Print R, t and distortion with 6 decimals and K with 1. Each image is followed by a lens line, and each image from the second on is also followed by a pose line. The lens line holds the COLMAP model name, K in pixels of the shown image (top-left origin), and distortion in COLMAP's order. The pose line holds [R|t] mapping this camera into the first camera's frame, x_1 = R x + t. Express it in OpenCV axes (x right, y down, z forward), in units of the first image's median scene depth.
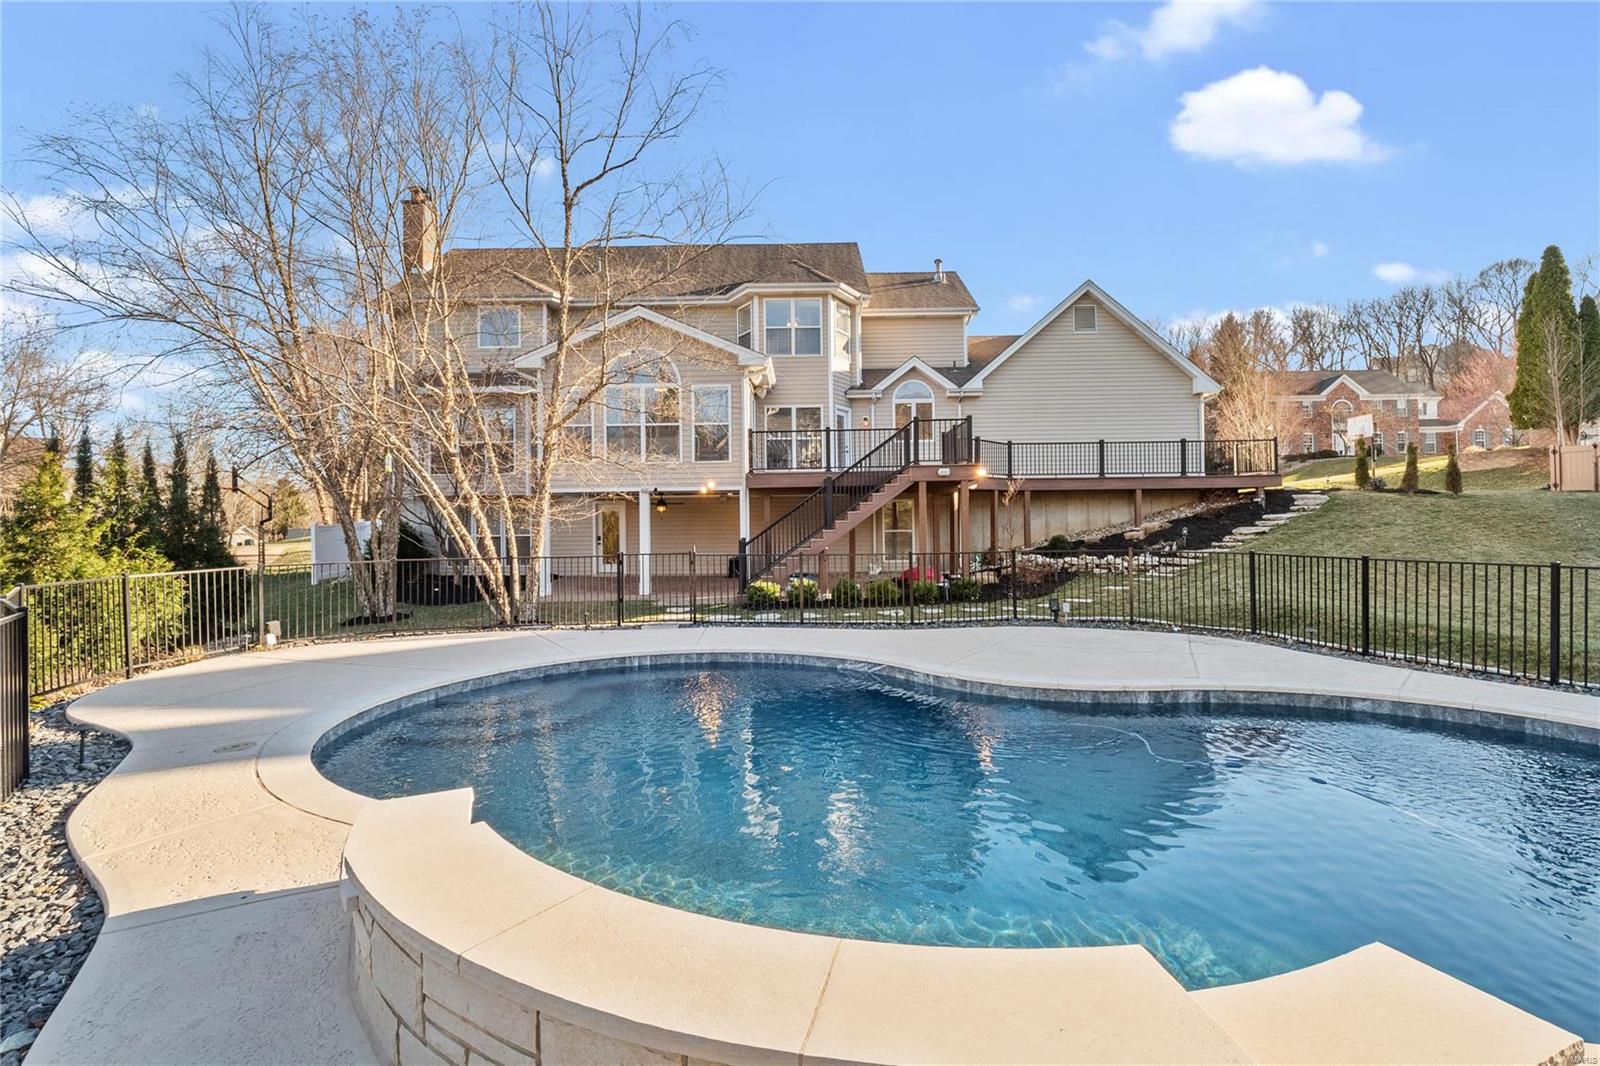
lens RADIAL K [[753.6, 0, 798.4], [0, 753.6, 481.9], [0, 0, 1]] dist [-0.010936, -0.000444]
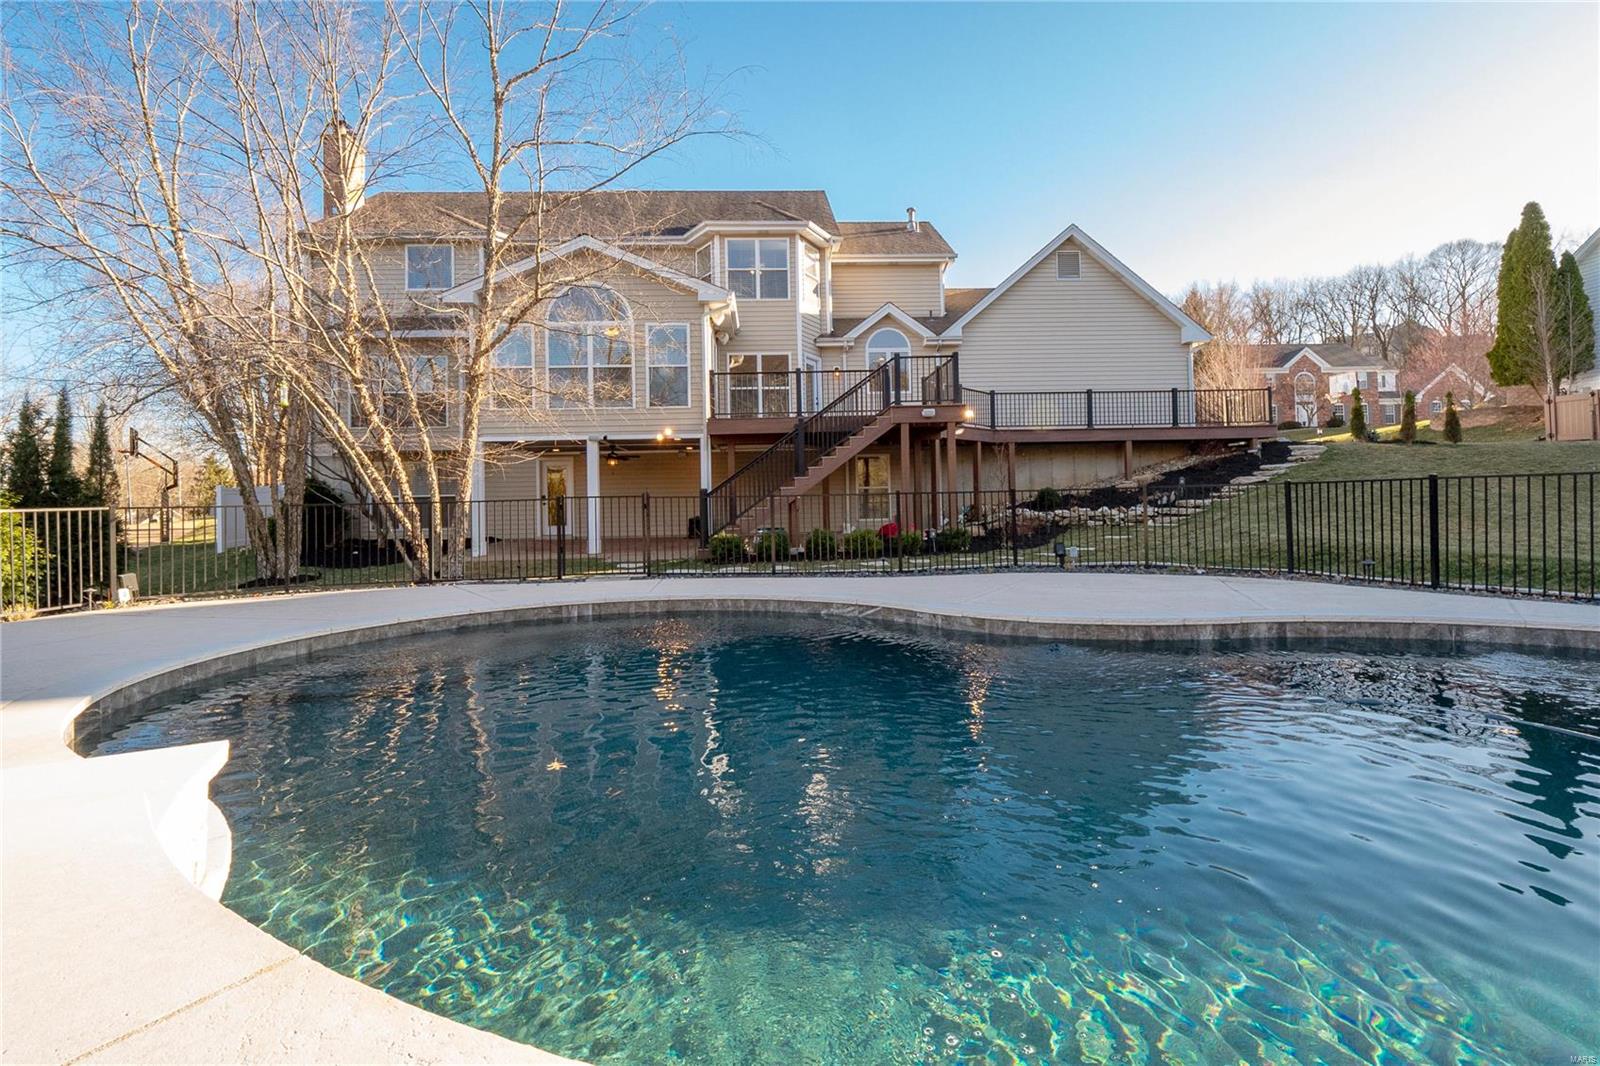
lens RADIAL K [[660.8, 0, 790.6], [0, 660.8, 537.3], [0, 0, 1]] dist [-0.011335, -0.000011]
pose [[0.998139, -0.003165, 0.060896, -0.018708], [0.000772, 0.999228, 0.039286, 0.098546], [-0.060973, -0.039166, 0.997371, 0.205141]]
